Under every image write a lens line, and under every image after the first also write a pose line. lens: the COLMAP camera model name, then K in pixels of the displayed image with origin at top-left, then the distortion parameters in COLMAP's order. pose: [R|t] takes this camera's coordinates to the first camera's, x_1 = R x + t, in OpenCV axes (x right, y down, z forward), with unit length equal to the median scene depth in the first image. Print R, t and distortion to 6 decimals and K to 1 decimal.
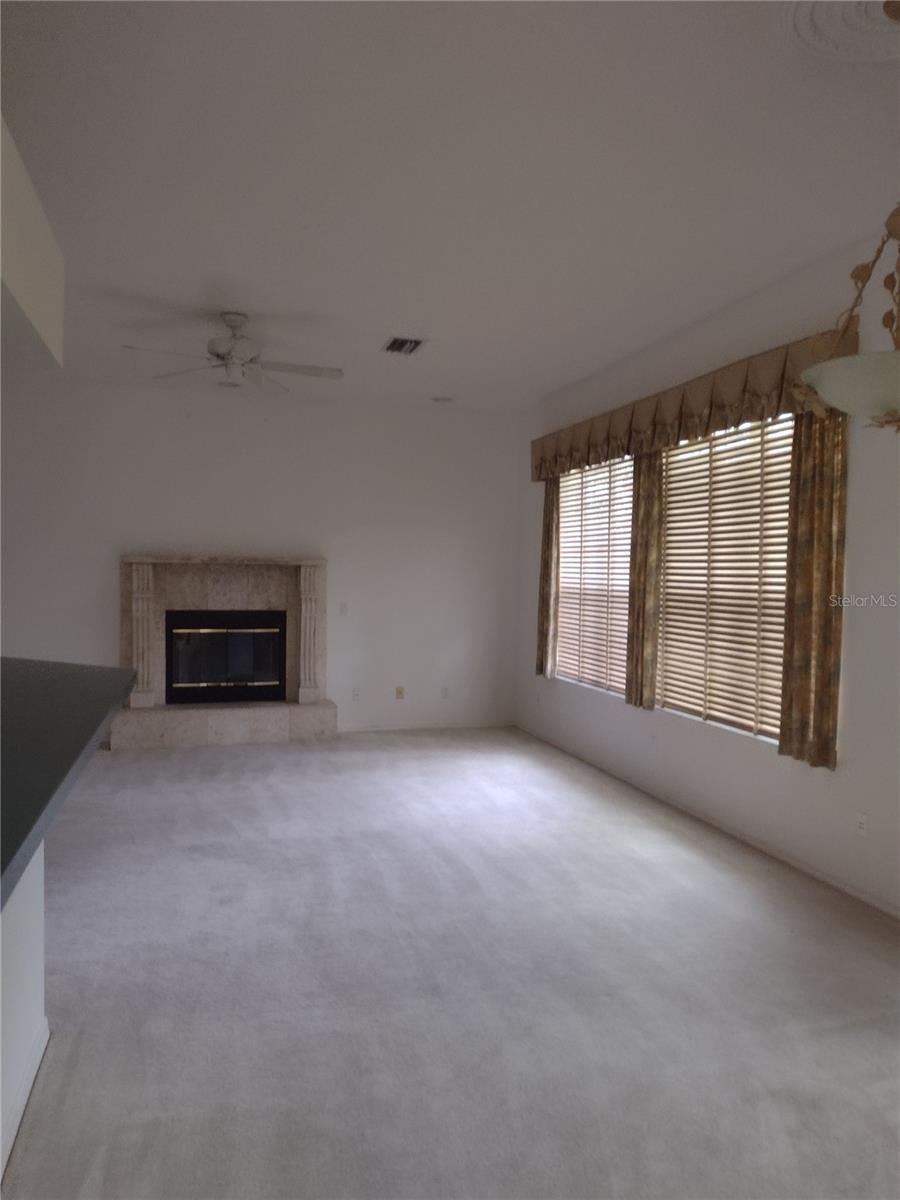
lens RADIAL K [[919.3, 0, 444.0], [0, 919.3, 608.0], [0, 0, 1]] dist [0.050580, -0.040431]
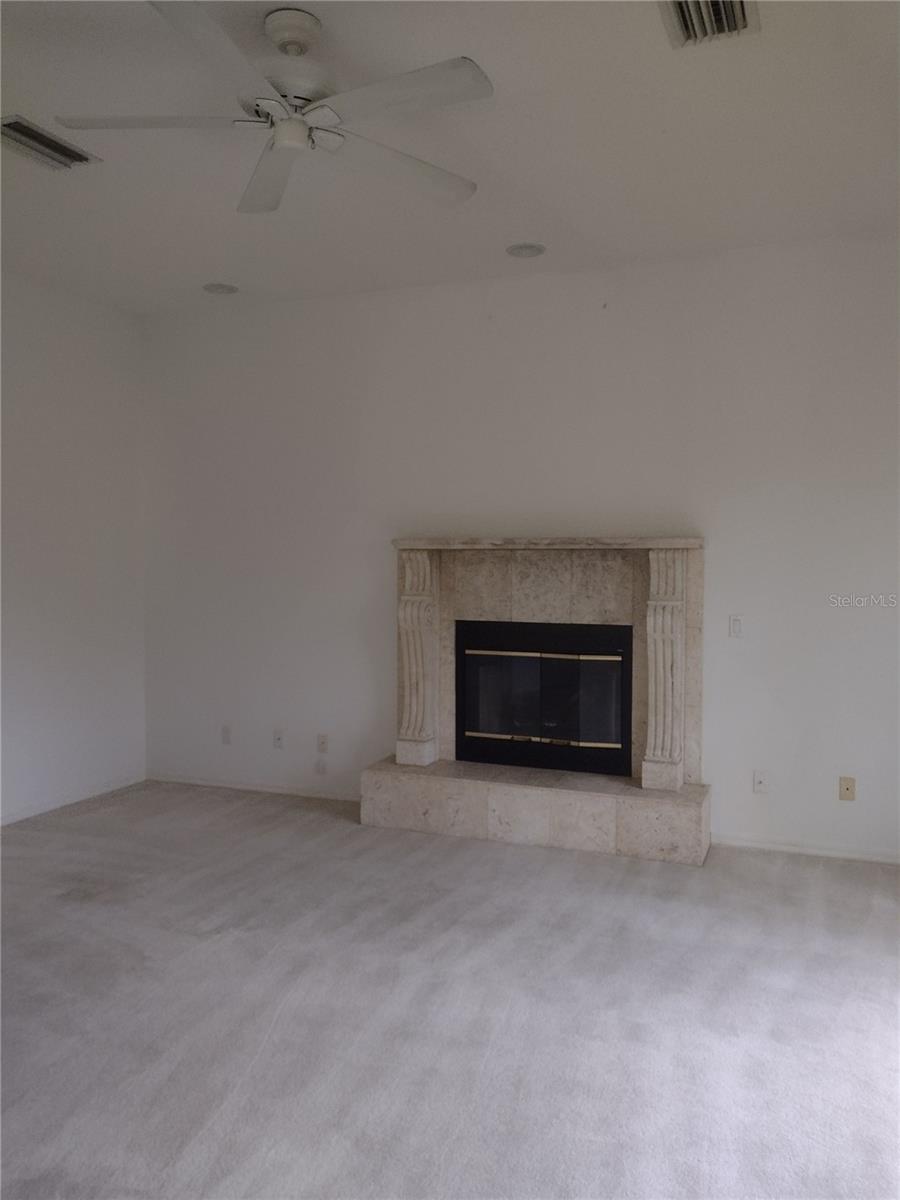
lens RADIAL K [[919.3, 0, 444.3], [0, 919.3, 608.6], [0, 0, 1]] dist [0.050580, -0.040431]
pose [[0.794904, 0.022894, -0.606303, 0.094718], [-0.014521, 0.999719, 0.018713, -0.018404], [0.606561, -0.006071, 0.795014, 0.479111]]
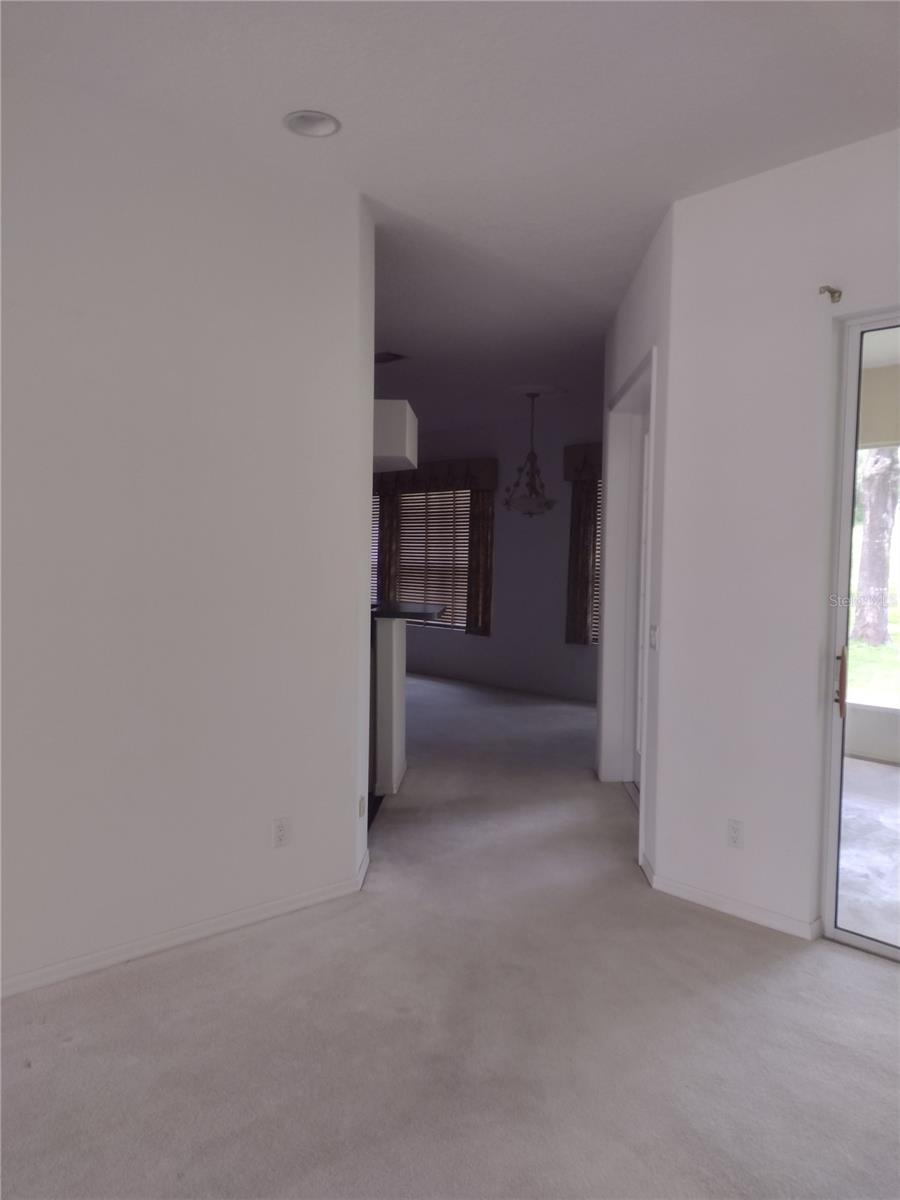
lens RADIAL K [[919.3, 0, 450.4], [0, 919.3, 599.6], [0, 0, 1]] dist [0.050580, -0.040431]
pose [[0.889245, -0.021299, 0.456936, -0.158680], [0.014757, 0.999731, 0.017883, 0.006591], [-0.457194, -0.009160, 0.889320, -0.225369]]
